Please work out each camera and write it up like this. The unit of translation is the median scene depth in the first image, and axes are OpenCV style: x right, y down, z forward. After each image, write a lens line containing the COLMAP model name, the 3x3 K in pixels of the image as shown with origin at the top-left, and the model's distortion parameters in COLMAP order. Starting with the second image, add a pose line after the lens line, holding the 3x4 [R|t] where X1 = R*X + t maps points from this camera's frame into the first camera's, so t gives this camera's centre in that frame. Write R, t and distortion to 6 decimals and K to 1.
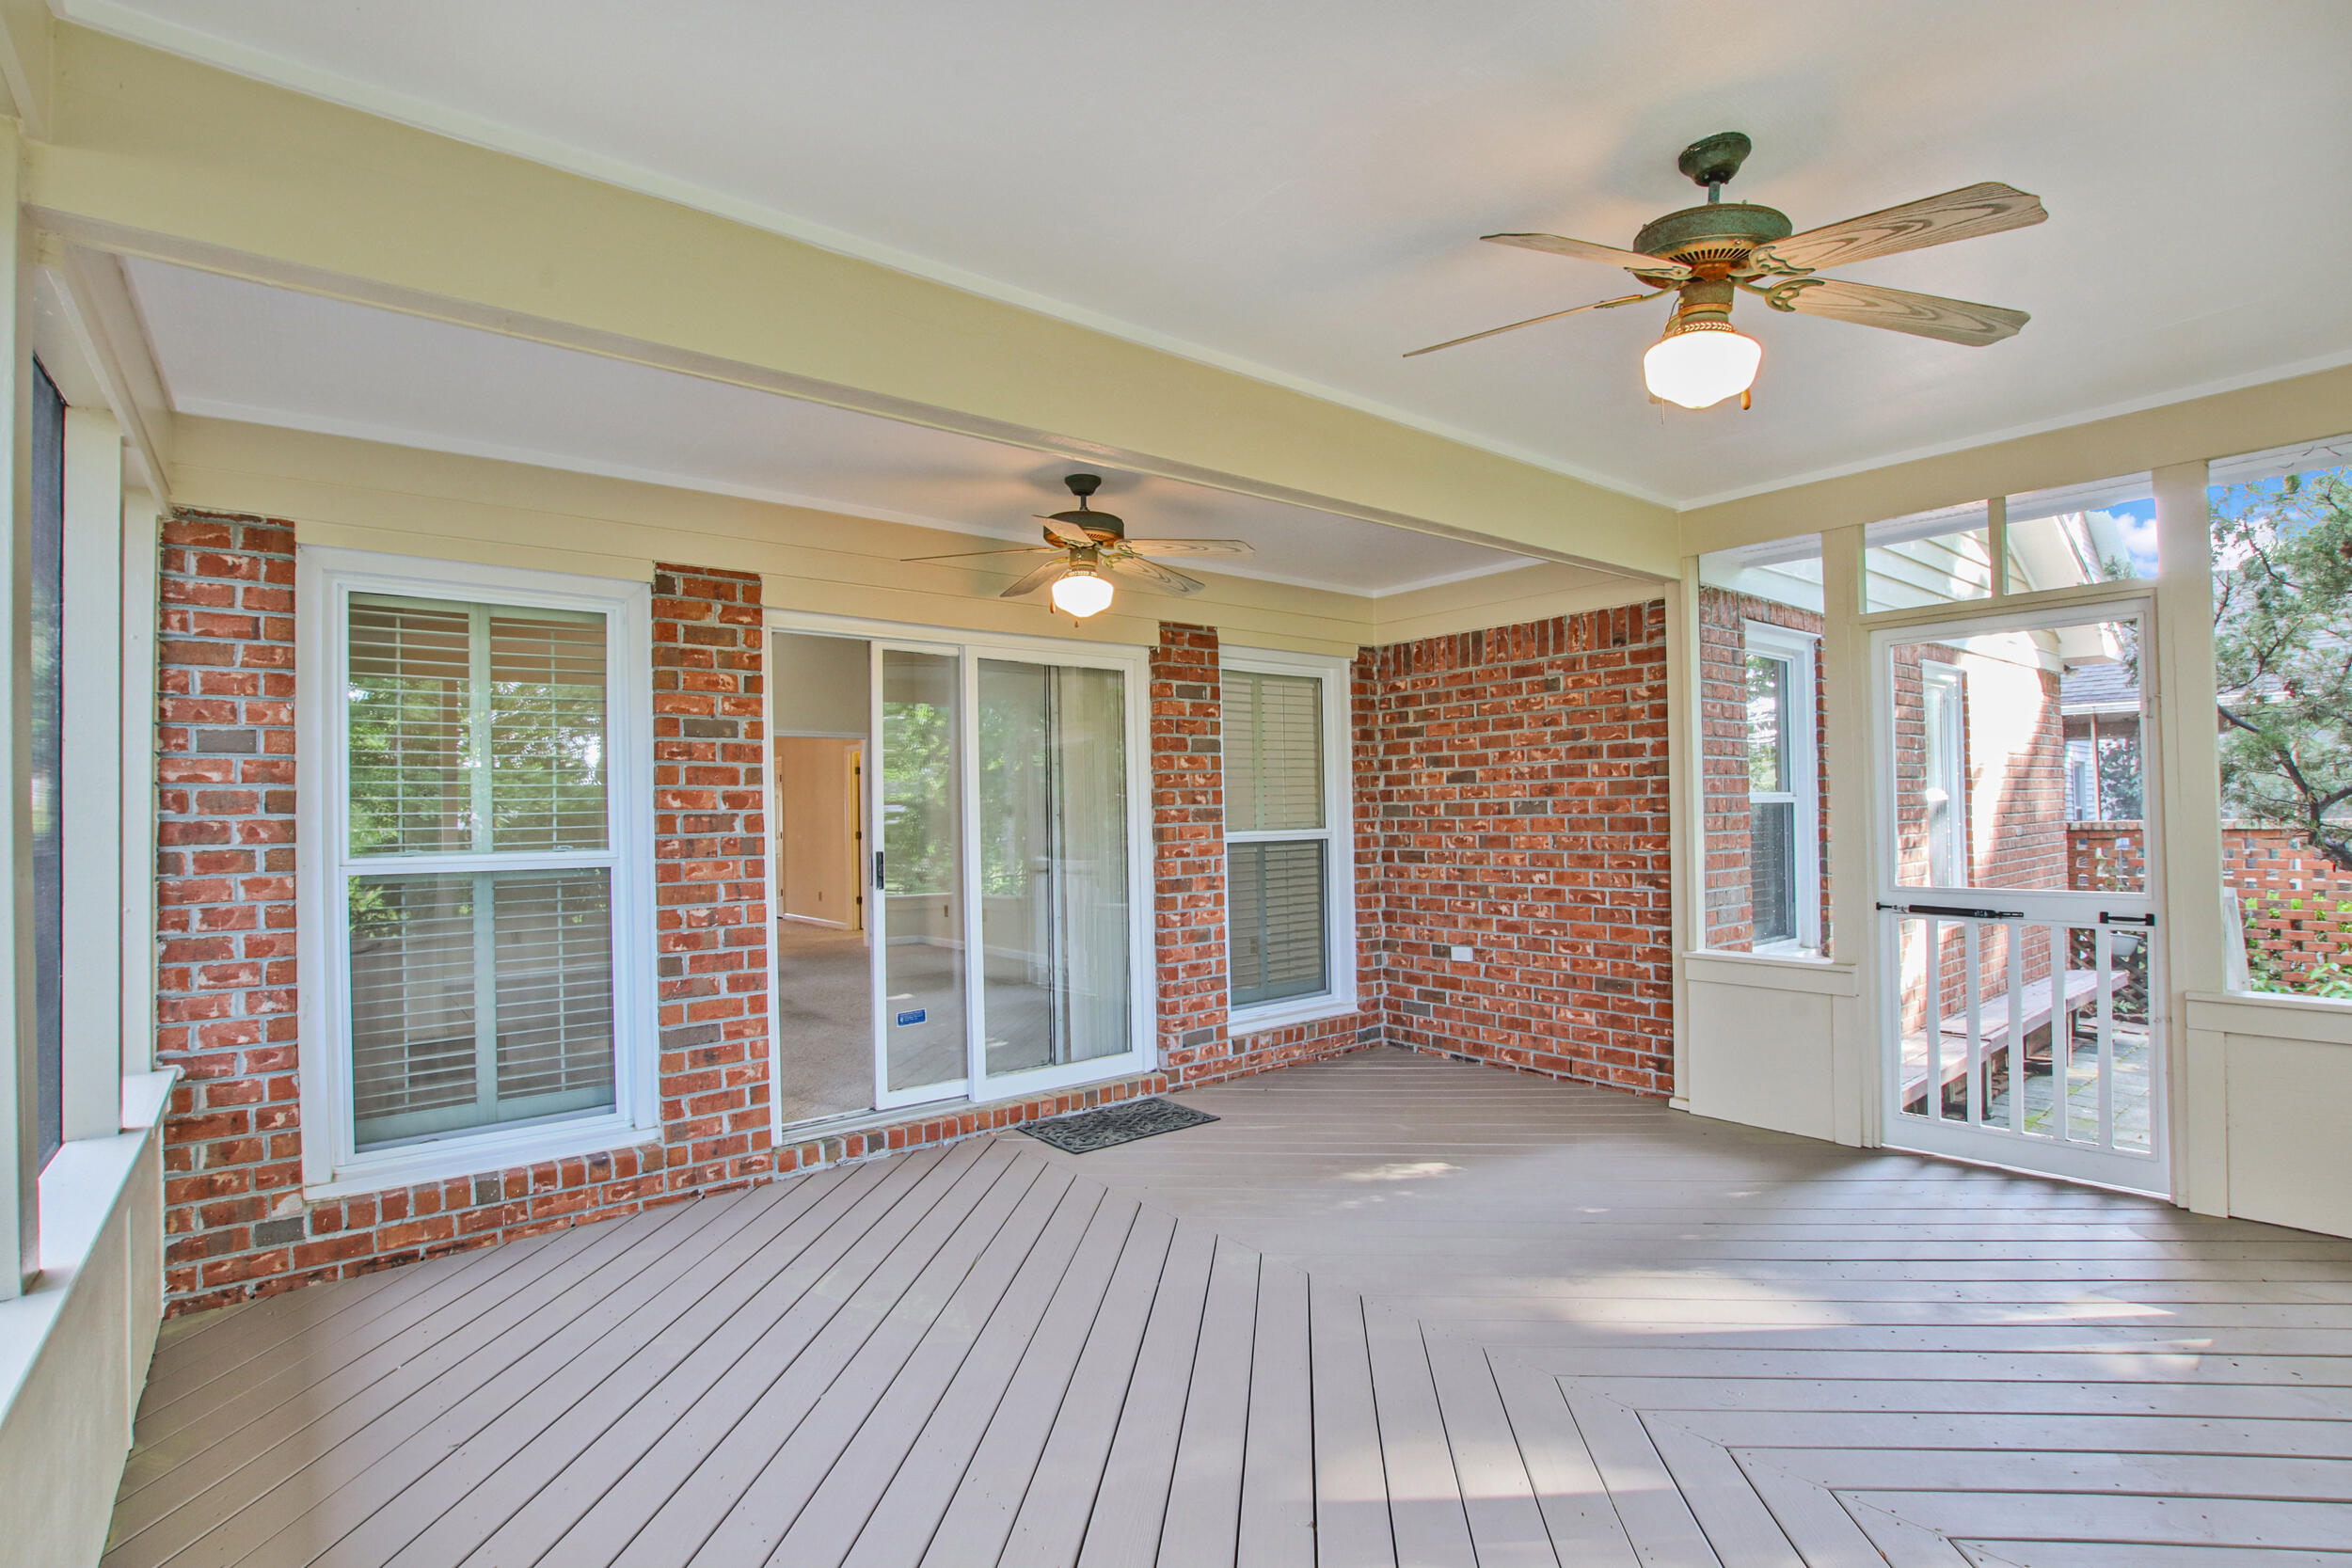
lens RADIAL K [[1114.5, 0, 1178.2], [0, 1114.5, 798.5], [0, 0, 1]] dist [-0.032130, 0.002415]
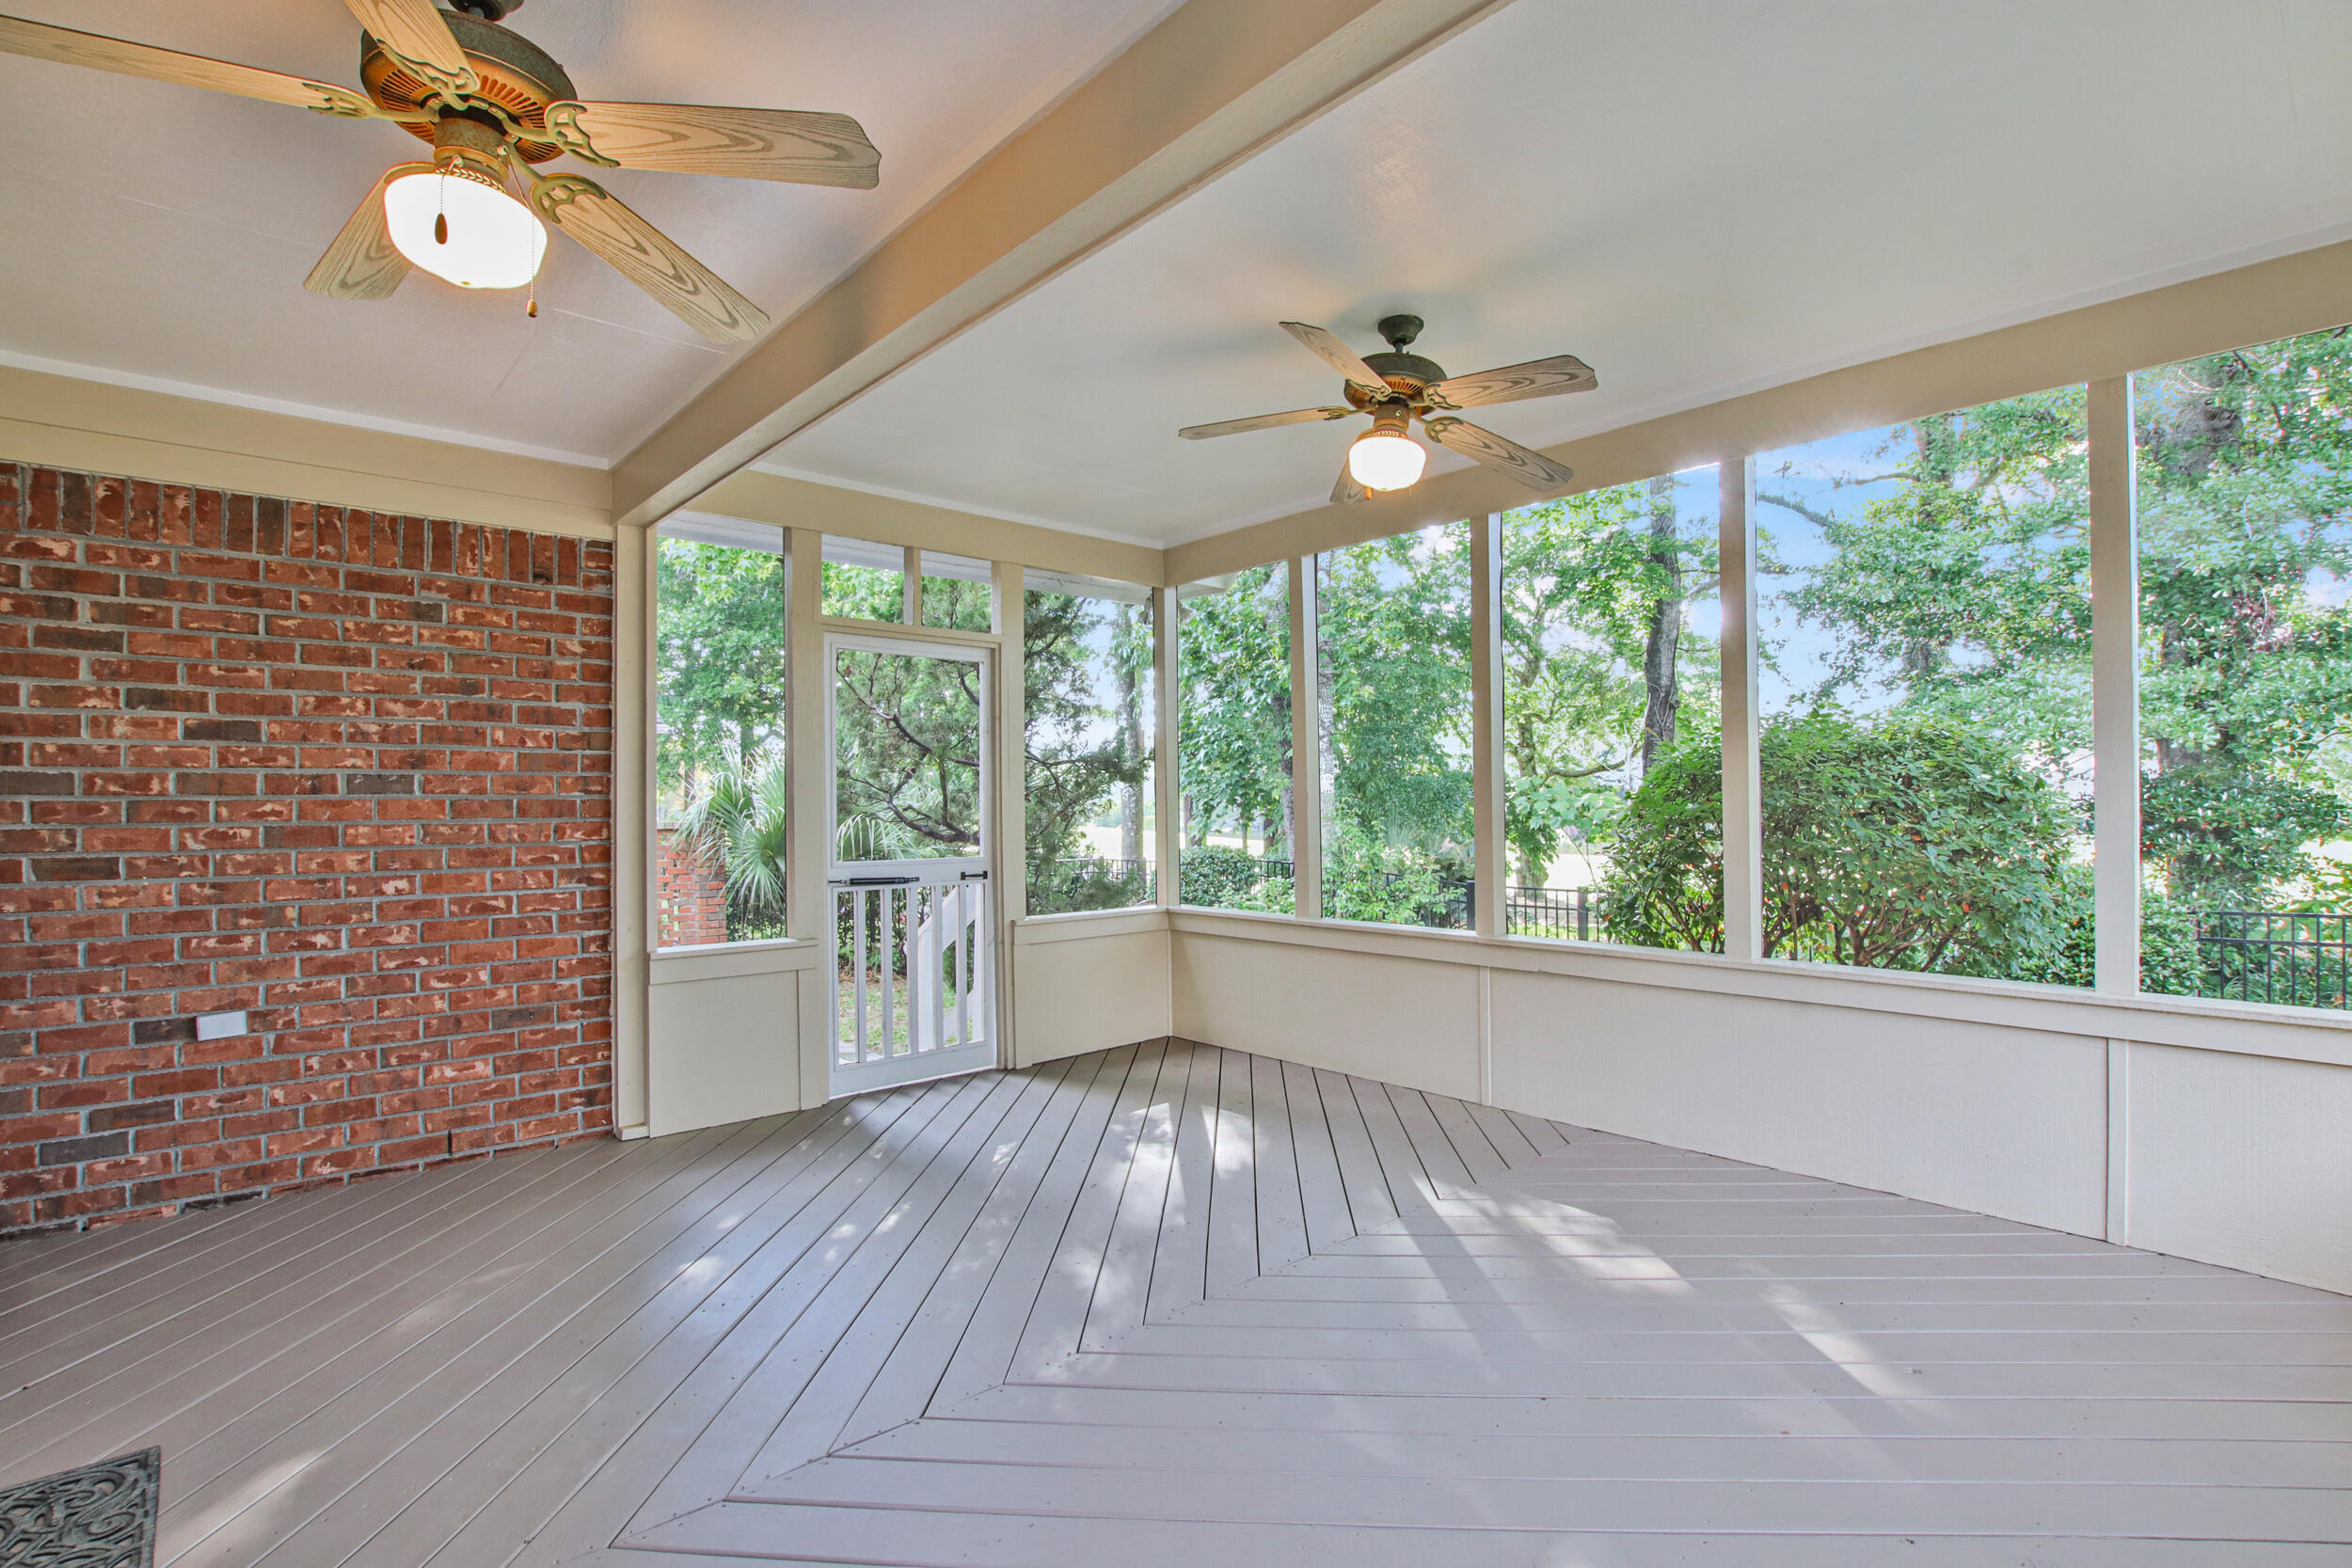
lens RADIAL K [[1114.5, 0, 1177.3], [0, 1114.5, 786.1], [0, 0, 1]] dist [-0.032130, 0.002415]
pose [[-0.055157, 0.030102, 0.998024, -0.396972], [-0.010171, 0.999477, -0.030708, 0.025969], [-0.998426, -0.011845, -0.054822, 0.572823]]
